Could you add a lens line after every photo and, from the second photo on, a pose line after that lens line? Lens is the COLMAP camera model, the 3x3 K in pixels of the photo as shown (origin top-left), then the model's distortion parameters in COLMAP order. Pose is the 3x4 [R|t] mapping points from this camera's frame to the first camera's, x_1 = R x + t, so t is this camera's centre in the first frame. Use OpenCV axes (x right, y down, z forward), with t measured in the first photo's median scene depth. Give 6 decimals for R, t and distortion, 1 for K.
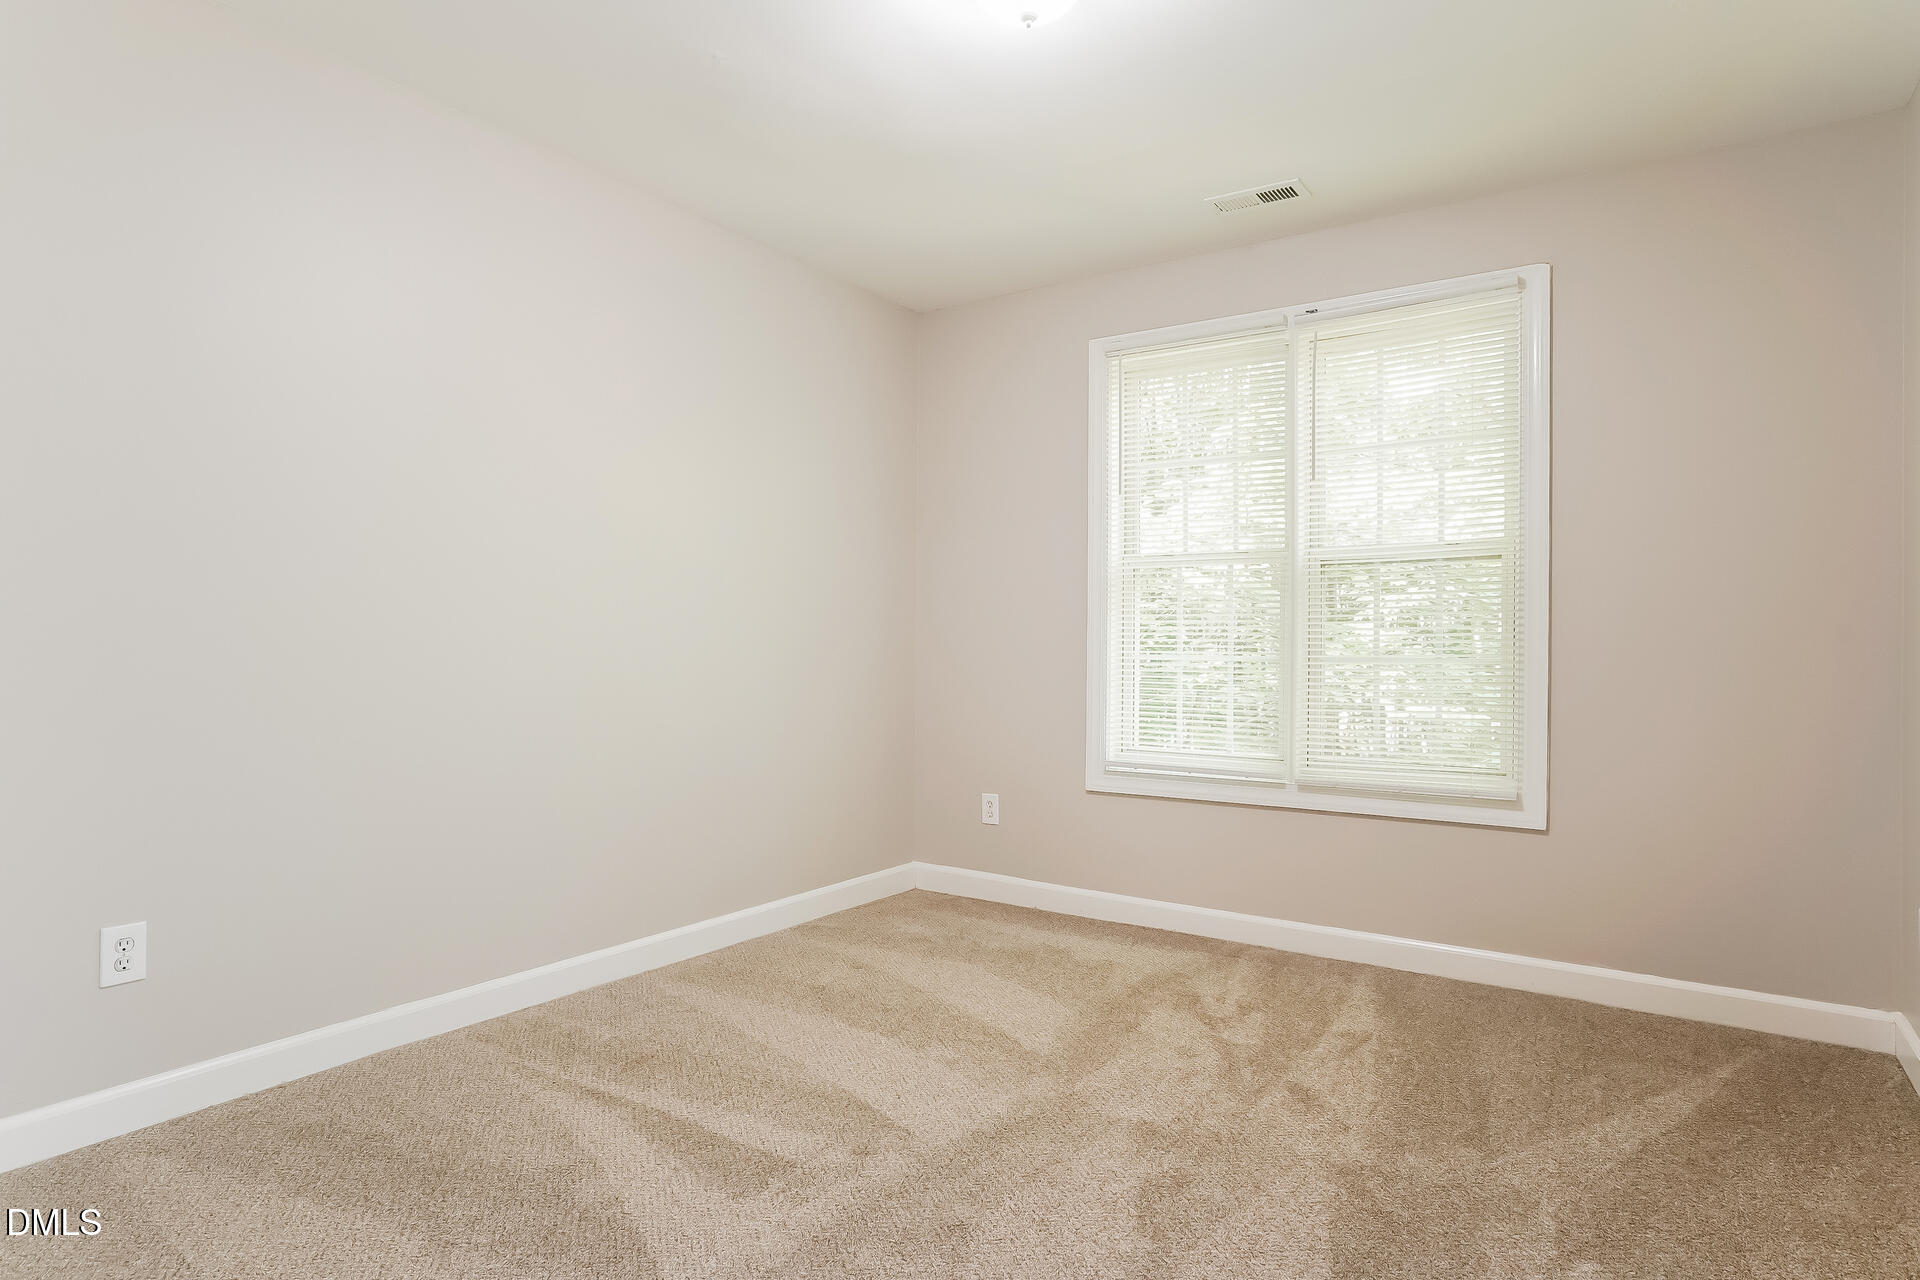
lens RADIAL K [[1062.1, 0, 960.0], [0, 1062.1, 640.0], [0, 0, 1]] dist [-0.005717, 0.002174]
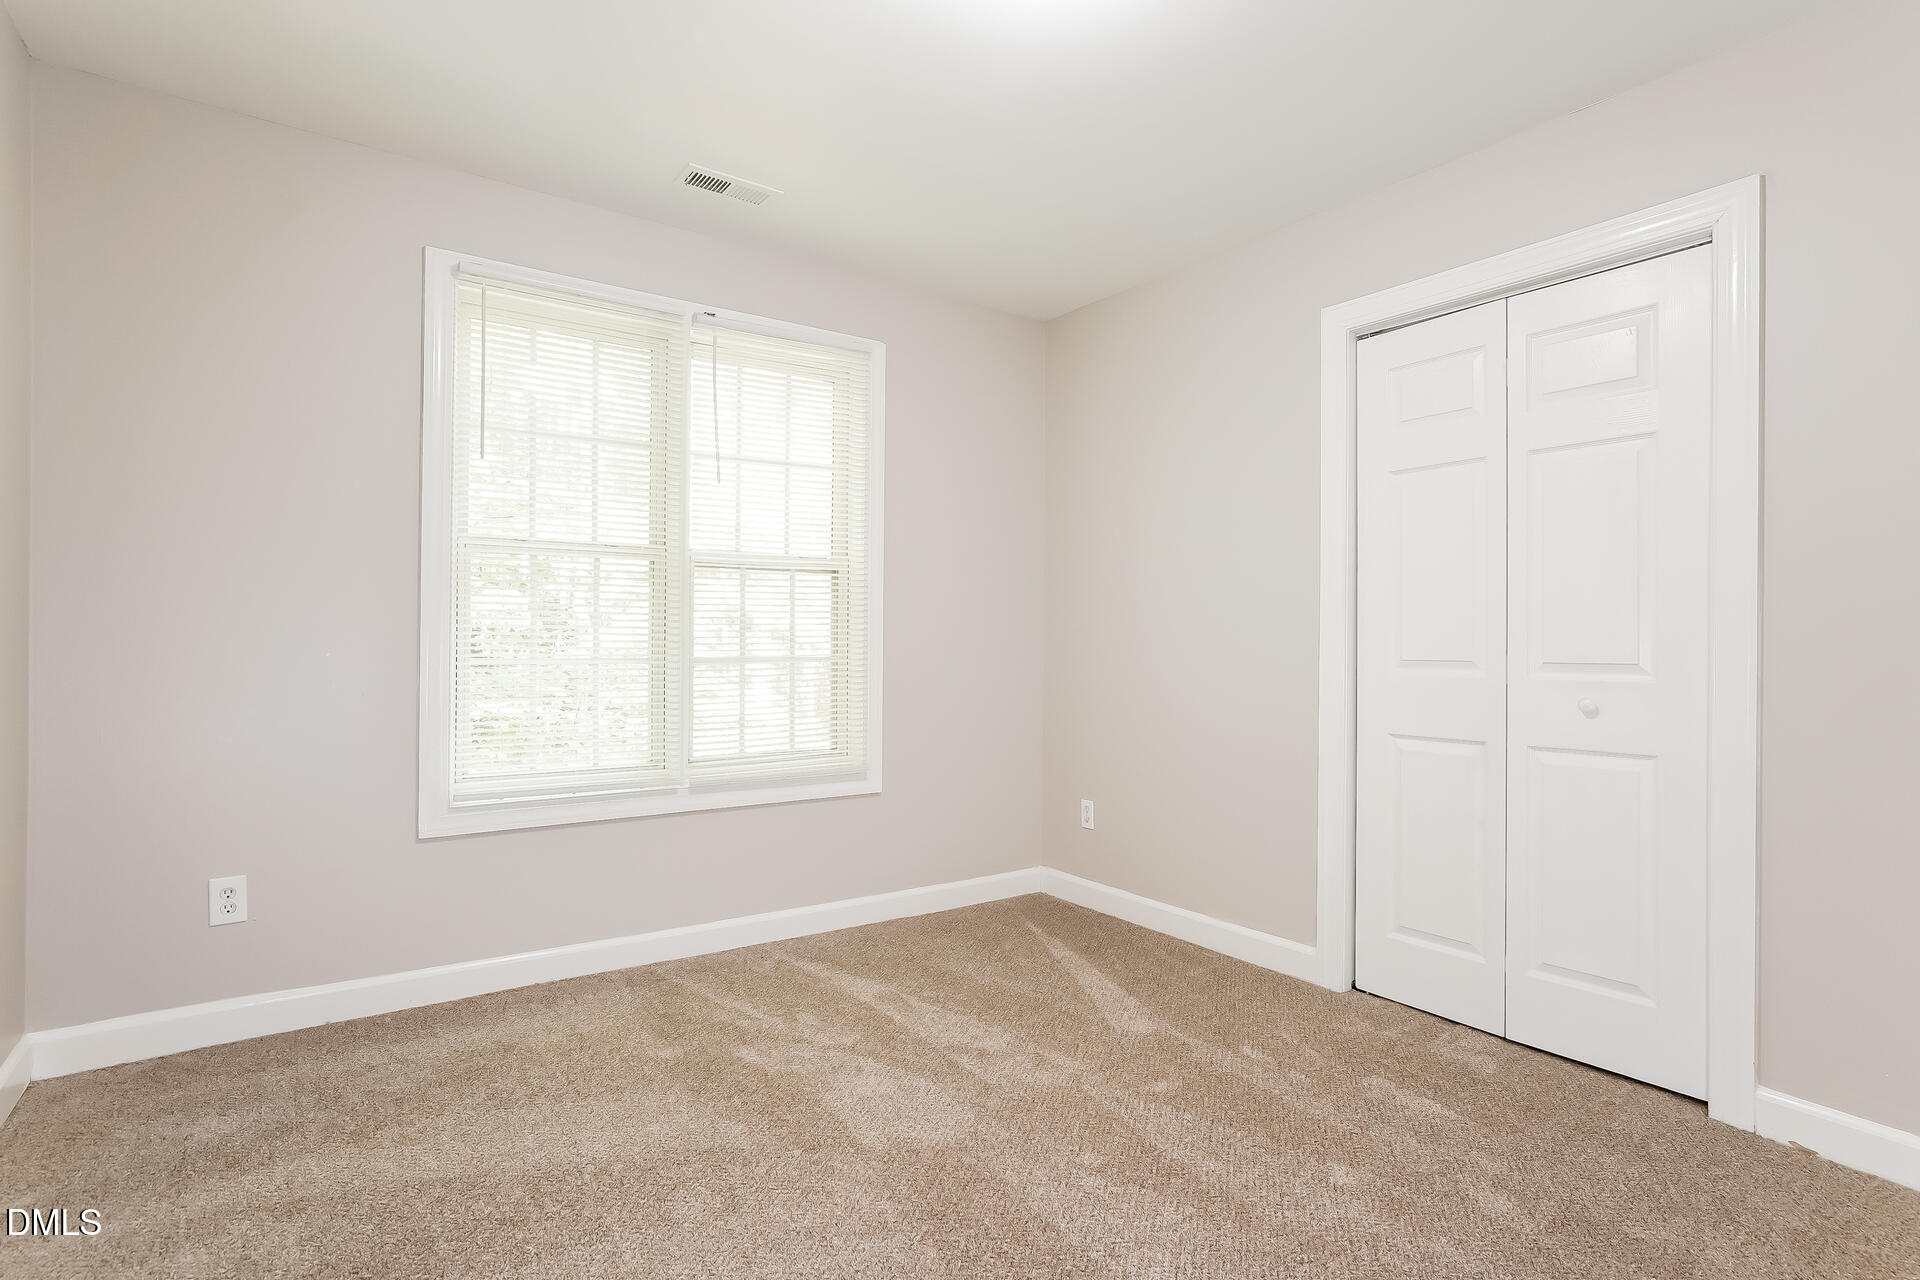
lens RADIAL K [[956.0, 0, 964.7], [0, 956.0, 630.3], [0, 0, 1]] dist [-0.011755, 0.000181]
pose [[0.355446, 0.009764, 0.934646, -0.454035], [-0.000769, 0.999948, -0.010154, -0.000063], [-0.934696, 0.002891, 0.355435, 0.479952]]
